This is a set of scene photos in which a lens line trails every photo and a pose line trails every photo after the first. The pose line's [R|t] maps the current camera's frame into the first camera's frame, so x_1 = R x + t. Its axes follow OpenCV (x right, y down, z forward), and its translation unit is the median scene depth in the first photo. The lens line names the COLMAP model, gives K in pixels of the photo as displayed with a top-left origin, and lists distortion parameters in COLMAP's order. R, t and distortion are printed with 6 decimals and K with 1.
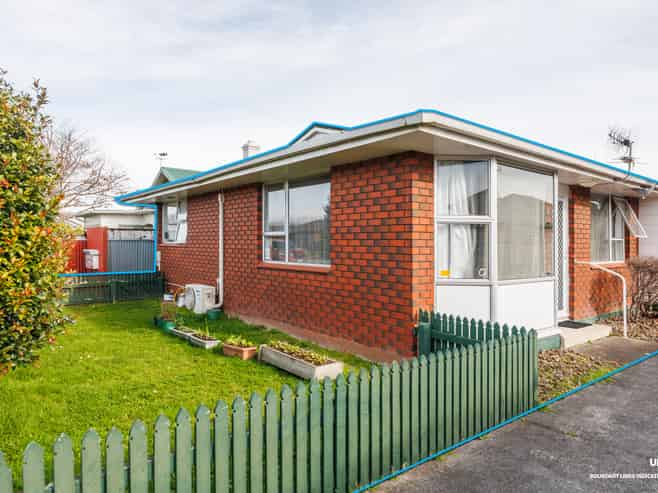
lens RADIAL K [[454.8, 0, 329.0], [0, 454.8, 246.5], [0, 0, 1]] dist [0.001425, 0.000496]
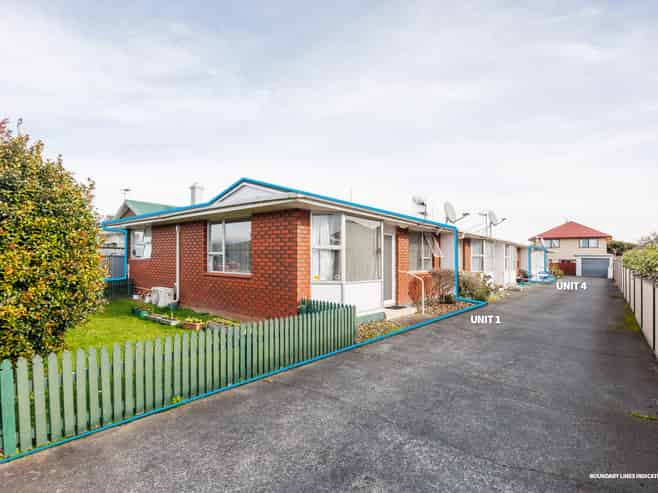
lens RADIAL K [[349.2, 0, 326.6], [0, 349.2, 264.7], [0, 0, 1]] dist [-0.005761, -0.000442]
pose [[0.981489, 0.002167, 0.191505, 0.027574], [-0.004714, 0.999906, 0.012847, -0.007178], [-0.191459, -0.013512, 0.981408, -0.272835]]
